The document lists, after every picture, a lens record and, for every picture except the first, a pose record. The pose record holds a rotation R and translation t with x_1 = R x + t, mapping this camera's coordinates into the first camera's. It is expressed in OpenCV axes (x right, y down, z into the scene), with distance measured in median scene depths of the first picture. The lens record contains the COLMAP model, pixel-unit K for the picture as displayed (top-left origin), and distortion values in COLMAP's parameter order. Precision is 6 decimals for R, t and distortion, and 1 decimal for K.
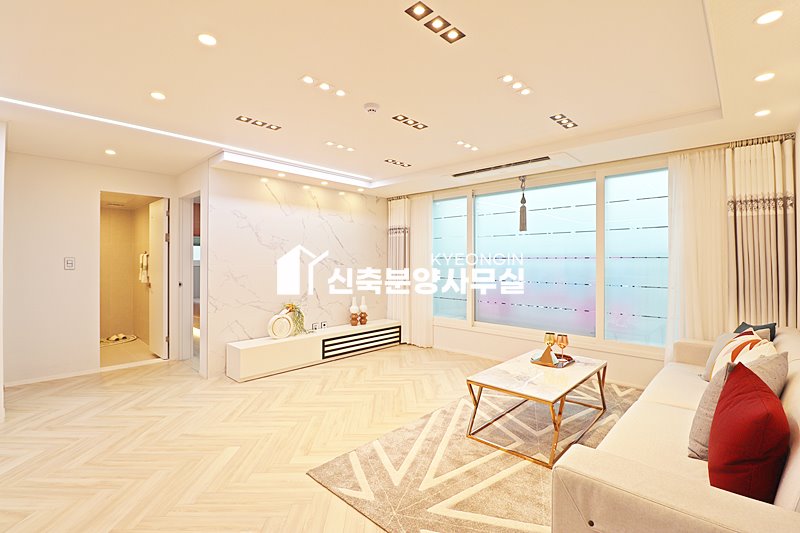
lens RADIAL K [[368.1, 0, 398.5], [0, 368.1, 260.2], [0, 0, 1]] dist [-0.003768, -0.010569]
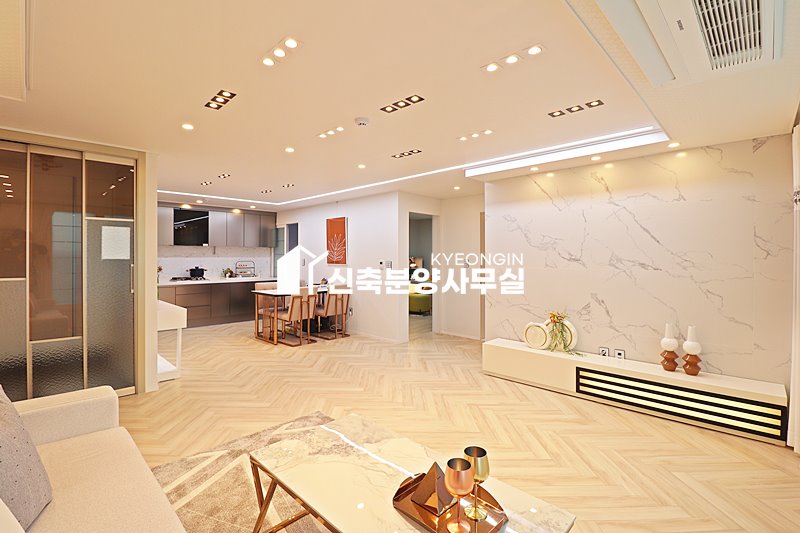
lens RADIAL K [[368.1, 0, 398.9], [0, 368.1, 261.8], [0, 0, 1]] dist [-0.003768, -0.010569]
pose [[-0.015799, 0.009473, -0.999830, 0.654167], [0.002257, 0.999953, 0.009438, -0.012179], [0.999873, -0.002107, -0.015820, 0.743928]]
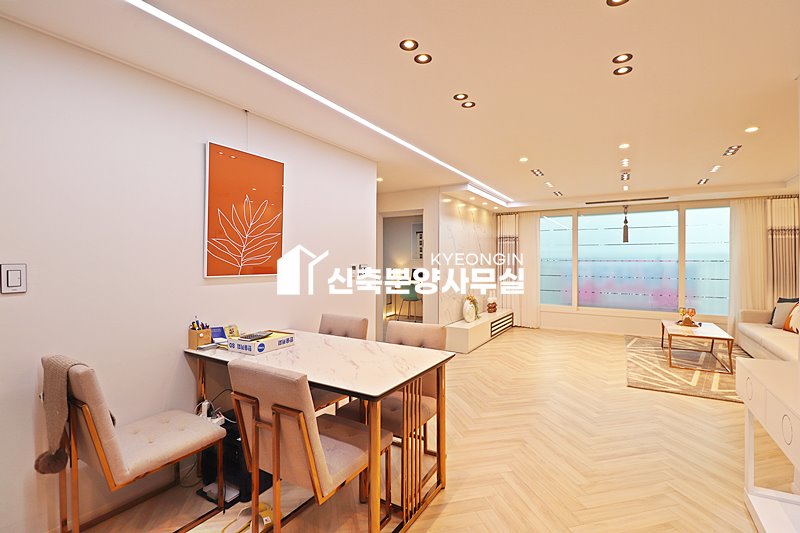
lens RADIAL K [[368.1, 0, 400.3], [0, 368.1, 260.2], [0, 0, 1]] dist [-0.003768, -0.010569]
pose [[0.978730, -0.000407, 0.205152, -0.923593], [-0.000033, 0.999998, 0.002138, -0.013000], [-0.205153, -0.002099, 0.978728, -0.268011]]
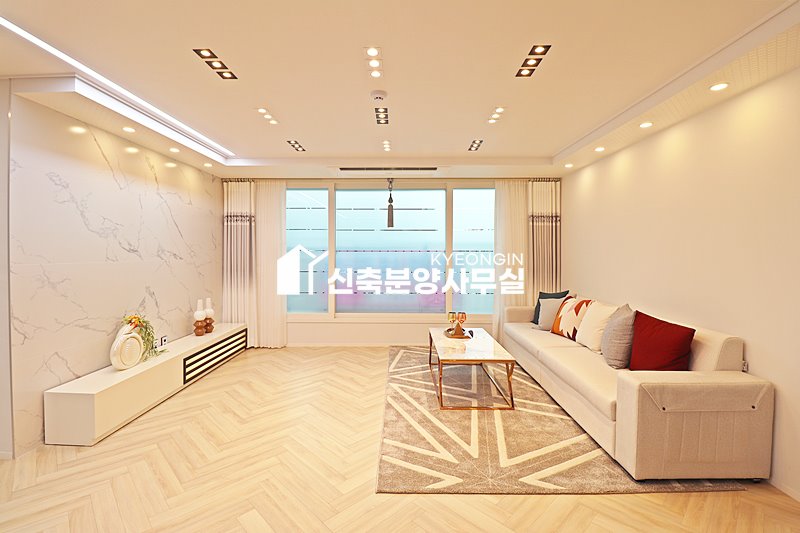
lens RADIAL K [[368.1, 0, 396.9], [0, 368.1, 257.3], [0, 0, 1]] dist [-0.003768, -0.010569]
pose [[0.735687, -0.011041, 0.677232, -0.454076], [-0.000670, 0.999855, 0.017029, -0.006779], [-0.677322, -0.012982, 0.735572, 0.173162]]
